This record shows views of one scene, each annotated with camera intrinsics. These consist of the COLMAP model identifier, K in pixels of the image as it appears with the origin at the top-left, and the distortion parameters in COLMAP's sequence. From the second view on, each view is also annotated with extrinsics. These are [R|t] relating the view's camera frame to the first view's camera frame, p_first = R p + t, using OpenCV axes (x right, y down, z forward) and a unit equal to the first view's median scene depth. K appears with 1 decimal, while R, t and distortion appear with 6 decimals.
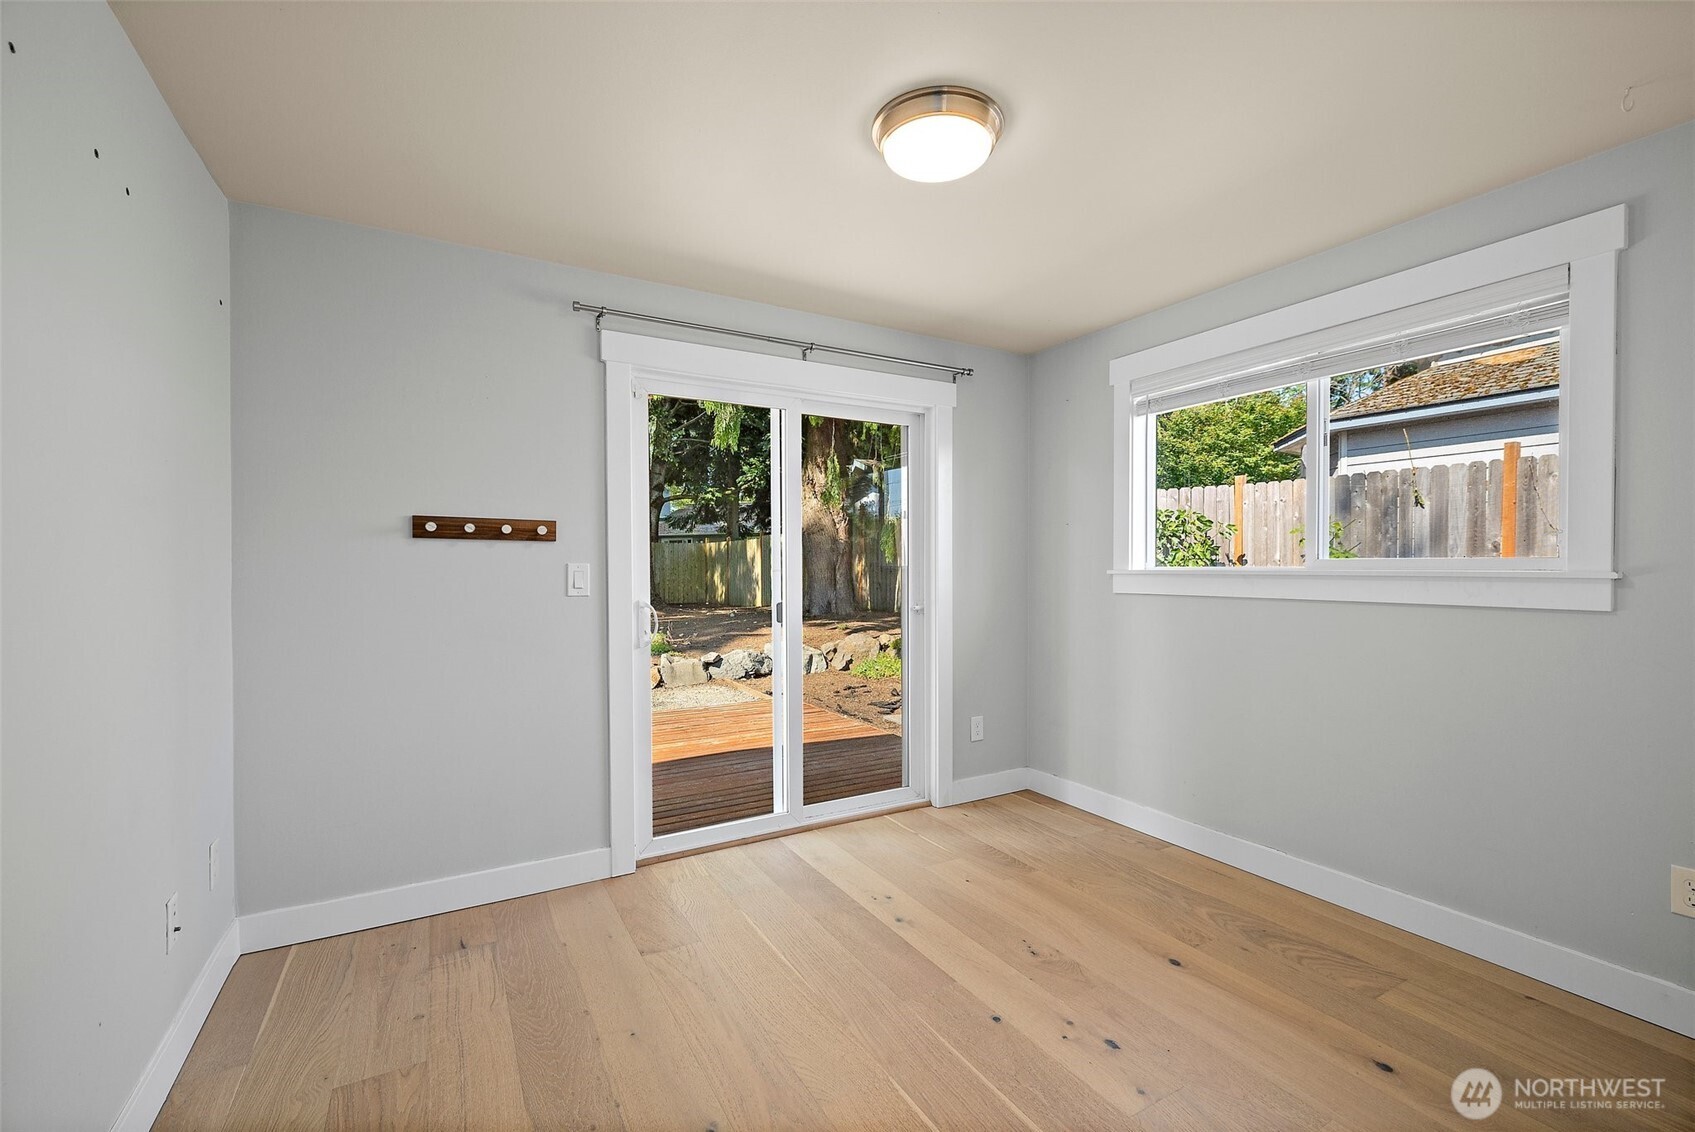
lens RADIAL K [[719.6, 0, 852.2], [0, 719.6, 566.4], [0, 0, 1]] dist [0.000068, -0.000013]
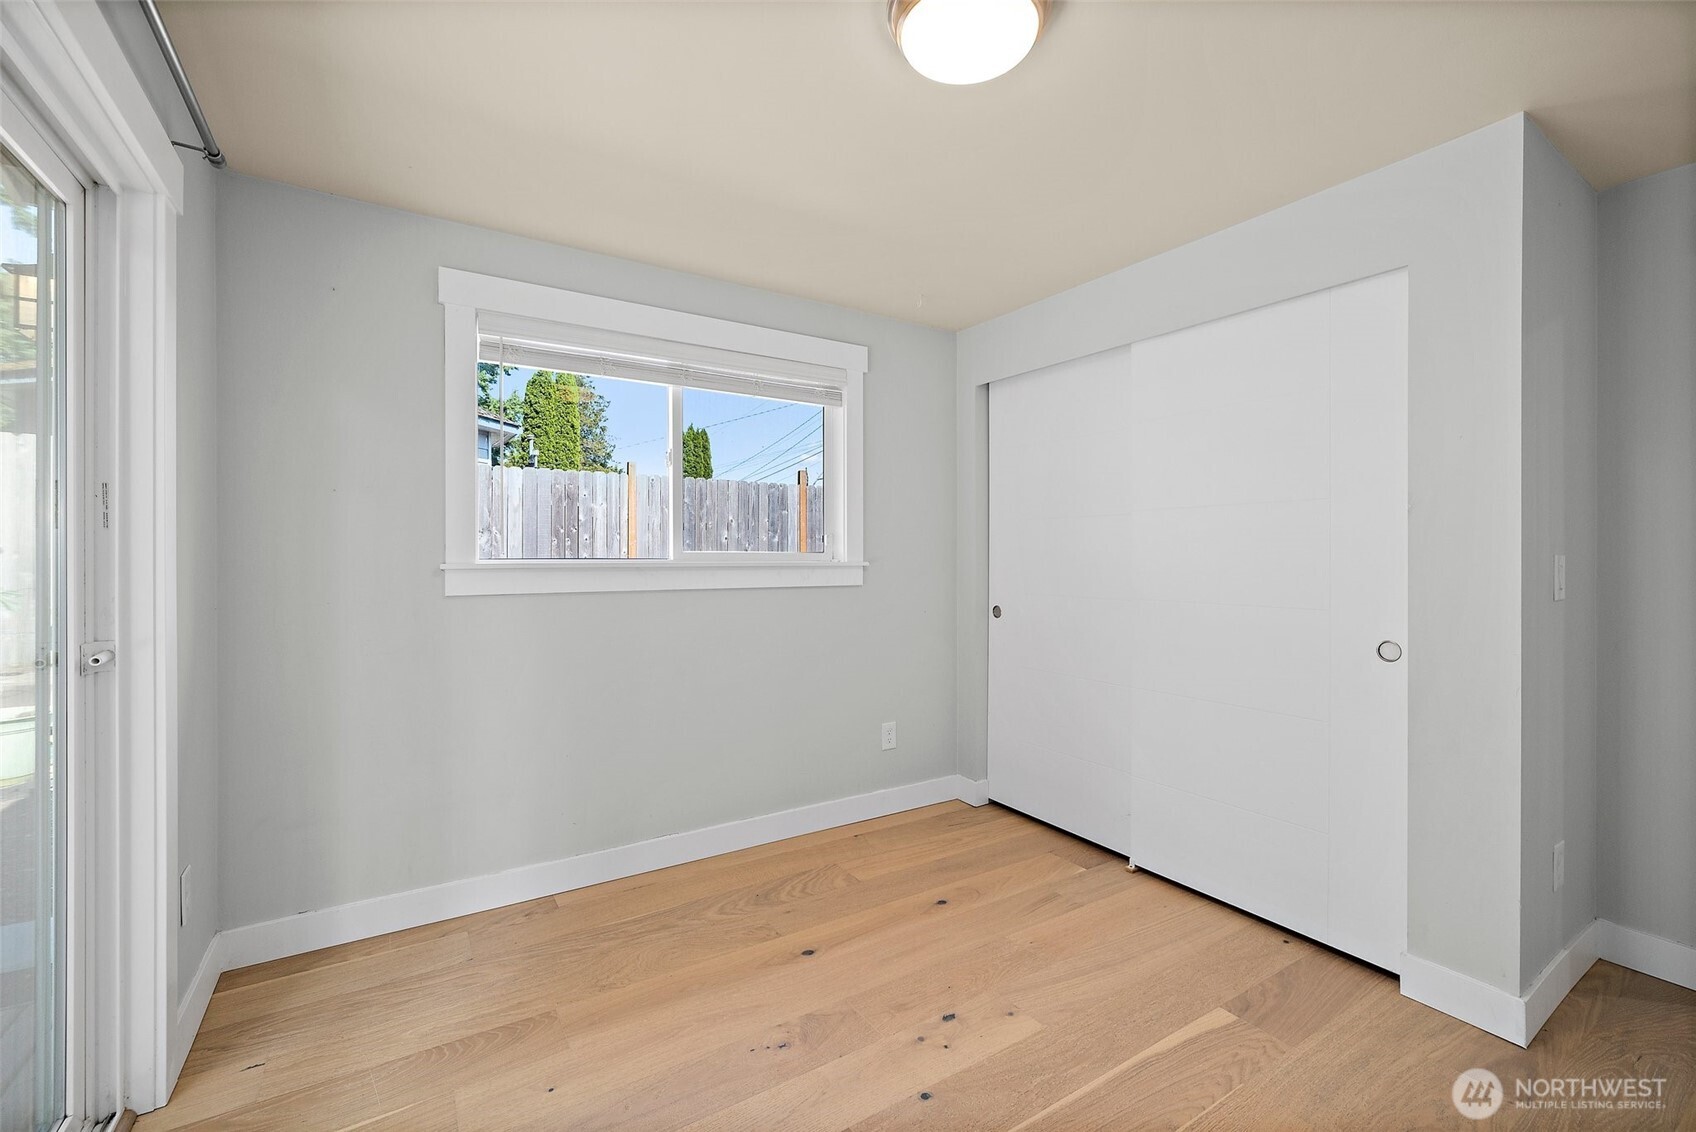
lens RADIAL K [[717.8, 0, 849.4], [0, 717.8, 556.9], [0, 0, 1]] dist [0.000476, 0.000022]
pose [[-0.040615, 0.002655, 0.999171, -0.510197], [0.000915, 0.999996, -0.002620, 0.000444], [-0.999174, 0.000808, -0.040617, 0.900090]]
